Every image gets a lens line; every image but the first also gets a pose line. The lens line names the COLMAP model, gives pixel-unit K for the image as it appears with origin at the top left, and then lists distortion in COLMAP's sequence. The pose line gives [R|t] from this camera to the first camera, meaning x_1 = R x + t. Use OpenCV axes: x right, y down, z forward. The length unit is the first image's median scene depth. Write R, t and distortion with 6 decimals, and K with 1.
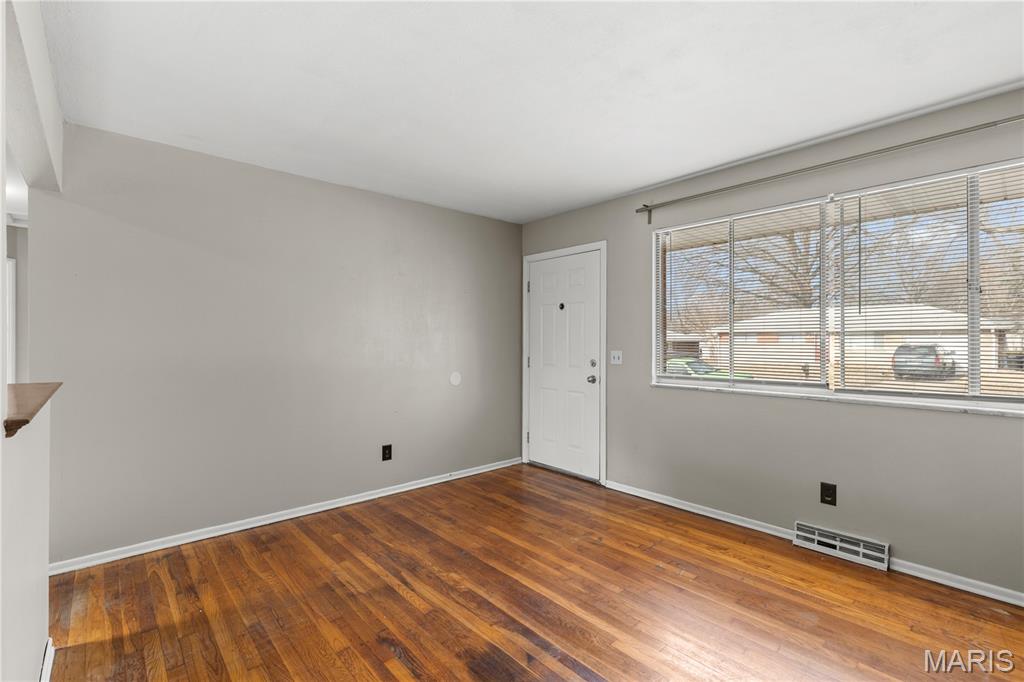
lens RADIAL K [[469.4, 0, 517.7], [0, 469.4, 336.6], [0, 0, 1]] dist [-0.000581, 0.000563]
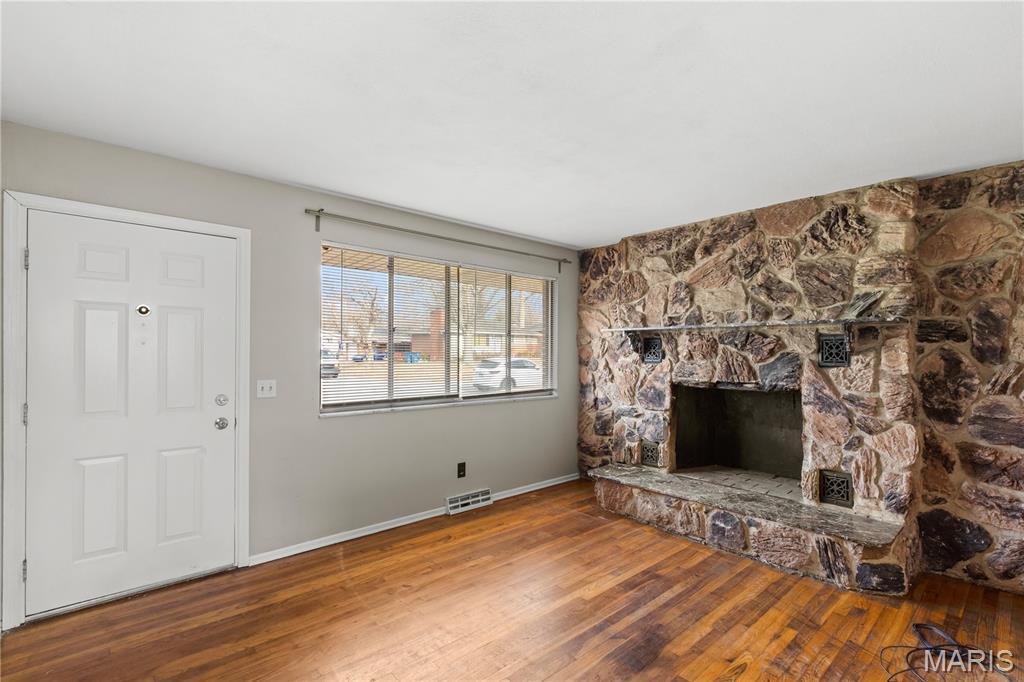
lens RADIAL K [[469.4, 0, 512.4], [0, 469.4, 351.6], [0, 0, 1]] dist [-0.000581, 0.000563]
pose [[0.002259, 0.006880, 0.999974, -0.663218], [-0.009592, 0.999930, -0.006858, -0.017093], [-0.999951, -0.009576, 0.002325, 0.717623]]
